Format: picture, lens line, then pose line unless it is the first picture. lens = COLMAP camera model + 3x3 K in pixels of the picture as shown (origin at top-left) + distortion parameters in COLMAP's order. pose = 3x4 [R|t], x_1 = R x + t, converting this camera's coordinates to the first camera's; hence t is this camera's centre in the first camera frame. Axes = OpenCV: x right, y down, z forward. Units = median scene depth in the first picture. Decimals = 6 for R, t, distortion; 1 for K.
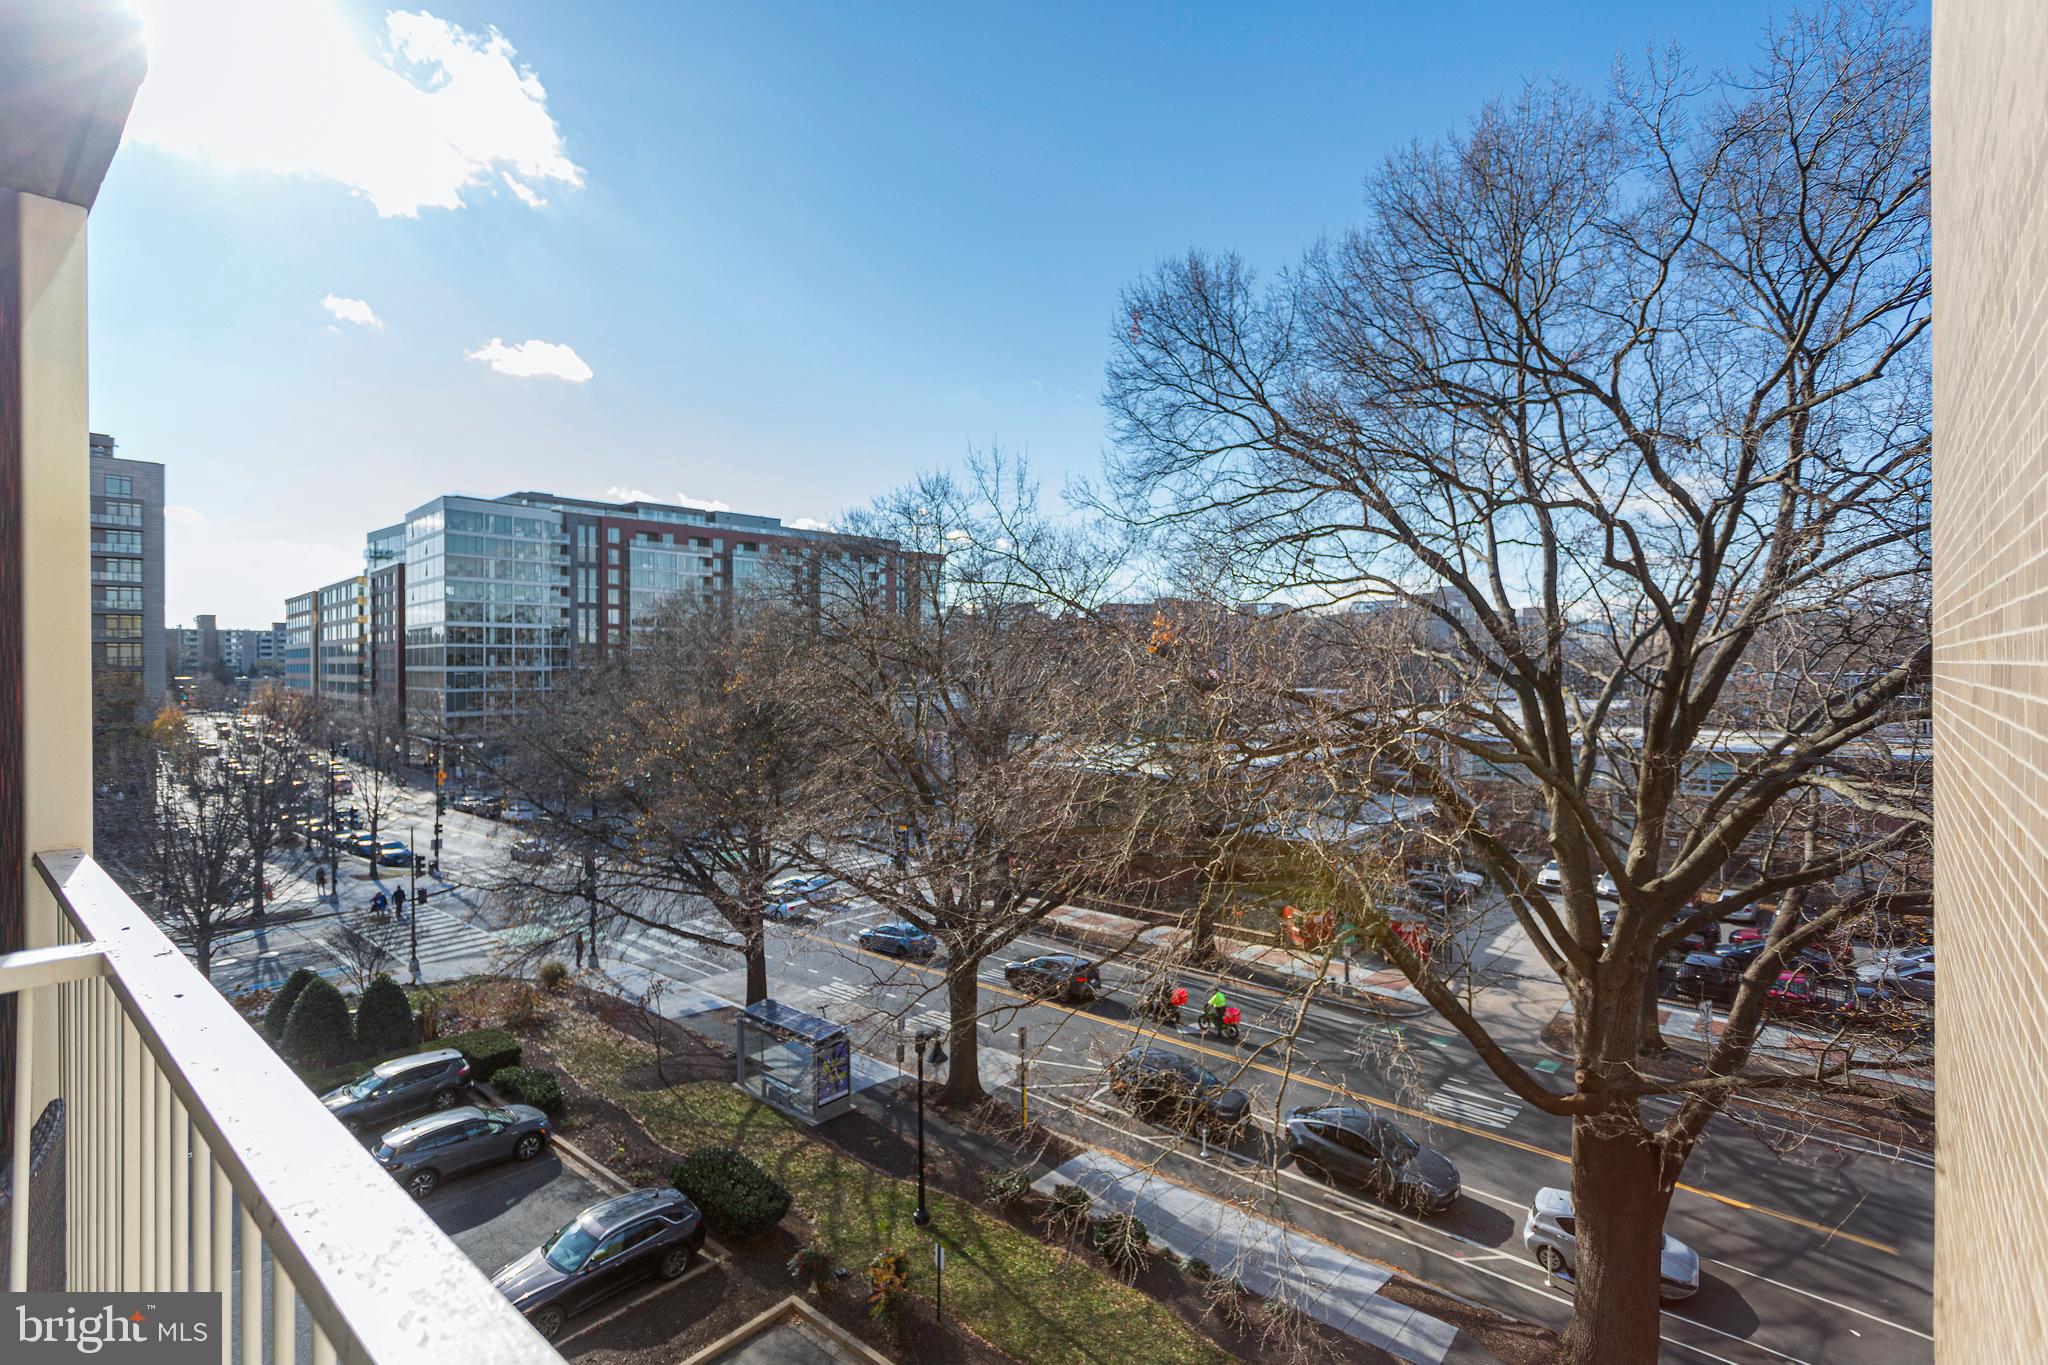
lens RADIAL K [[981.7, 0, 1010.5], [0, 981.7, 670.5], [0, 0, 1]] dist [0.003148, -0.000522]
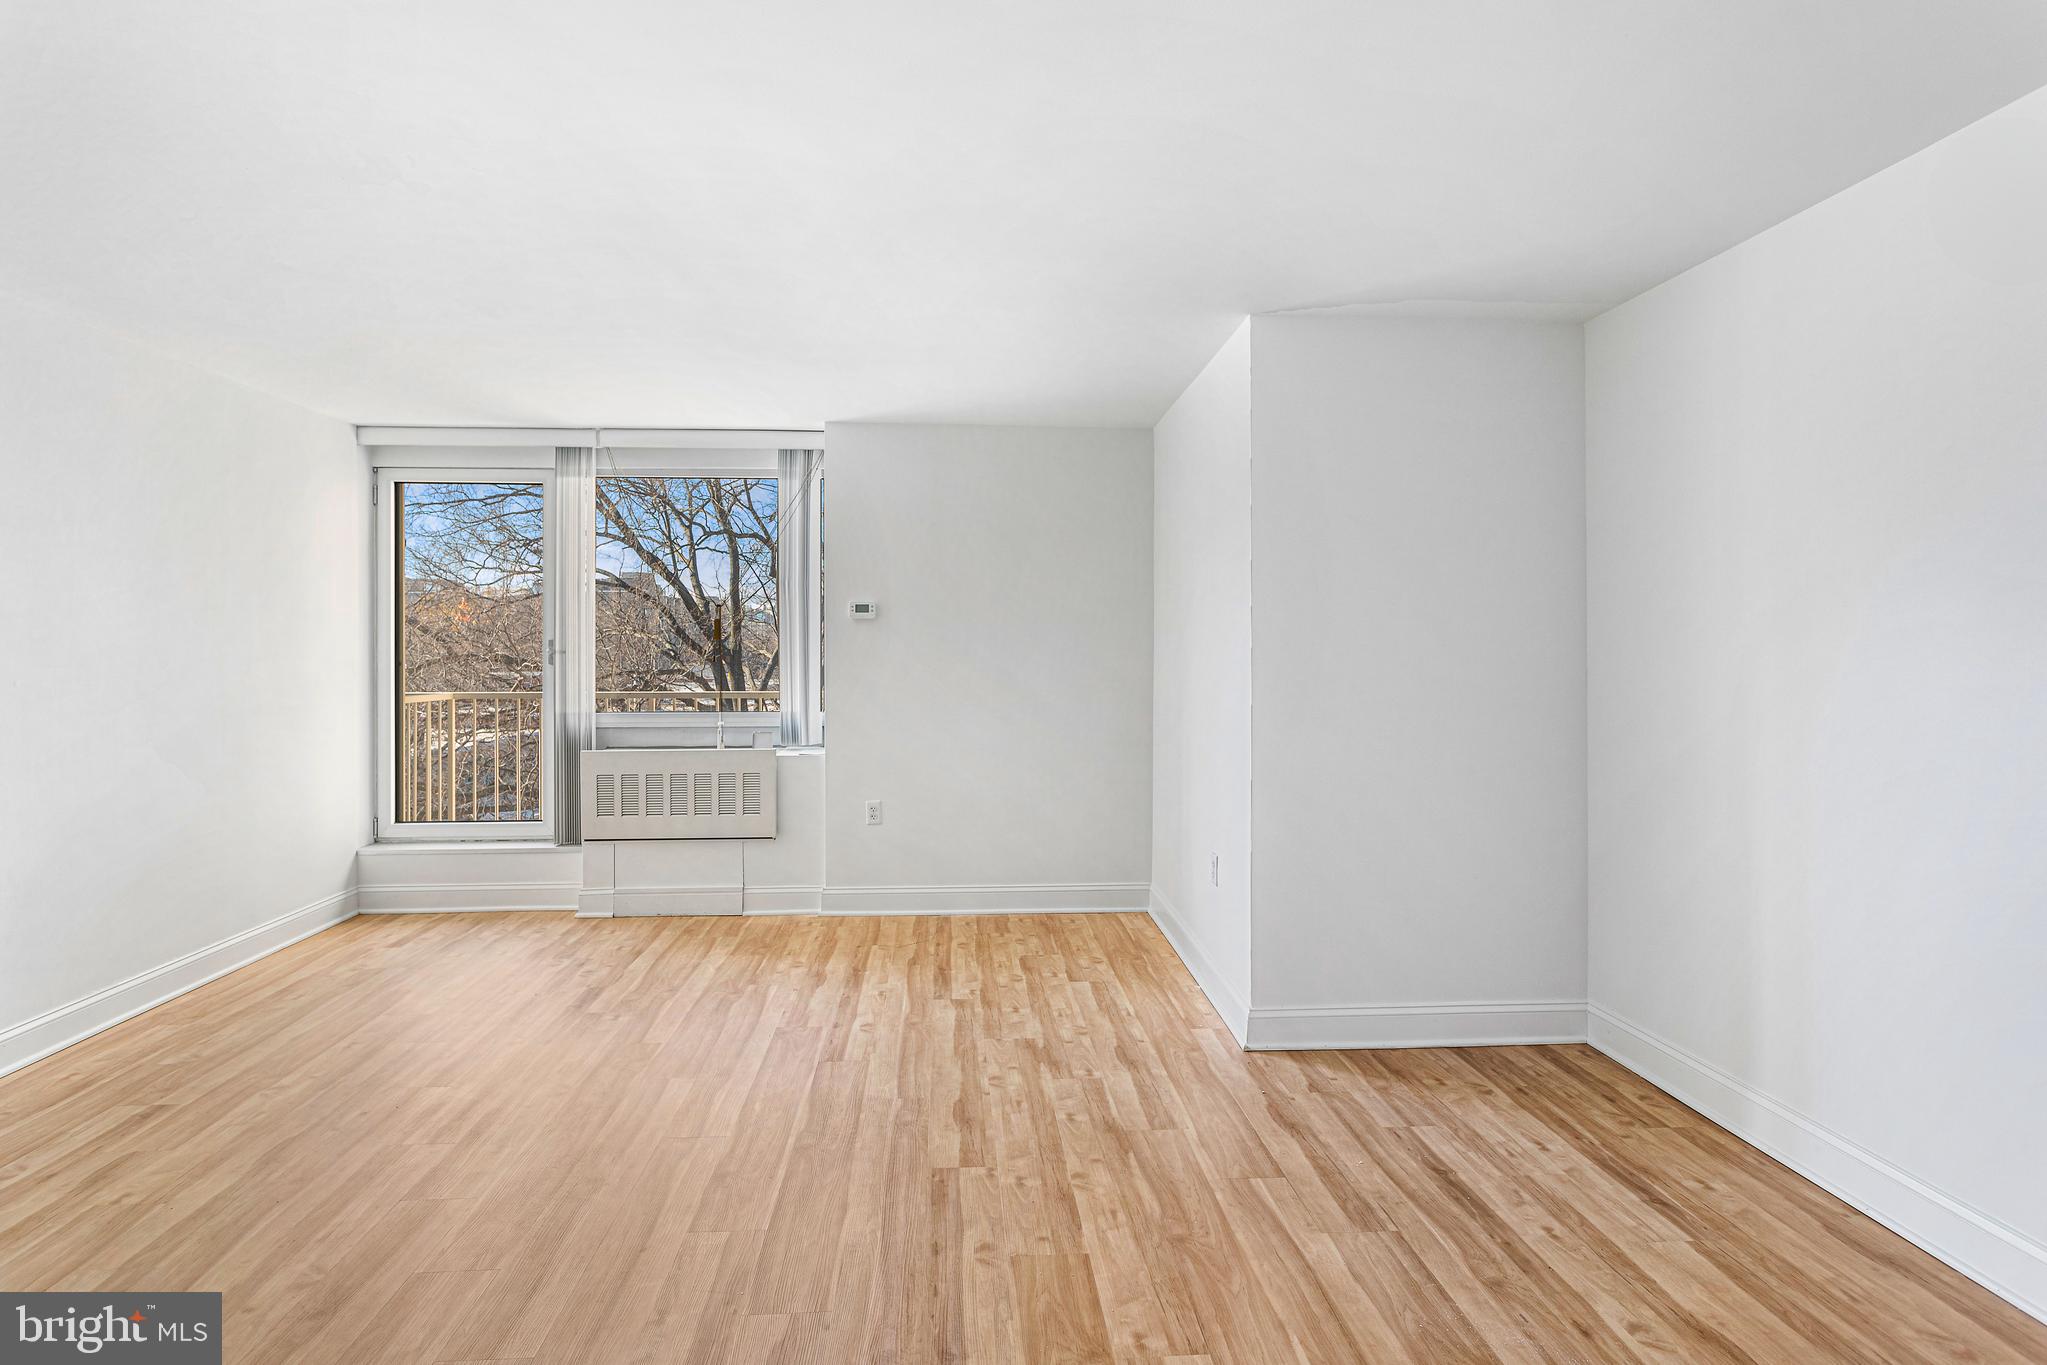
lens RADIAL K [[981.2, 0, 1009.9], [0, 981.2, 642.4], [0, 0, 1]] dist [0.003148, -0.000522]
pose [[0.708940, 0.009206, 0.705209, -0.161791], [0.000791, 0.999904, -0.013848, 0.012686], [-0.705268, 0.010375, 0.708865, -0.267406]]
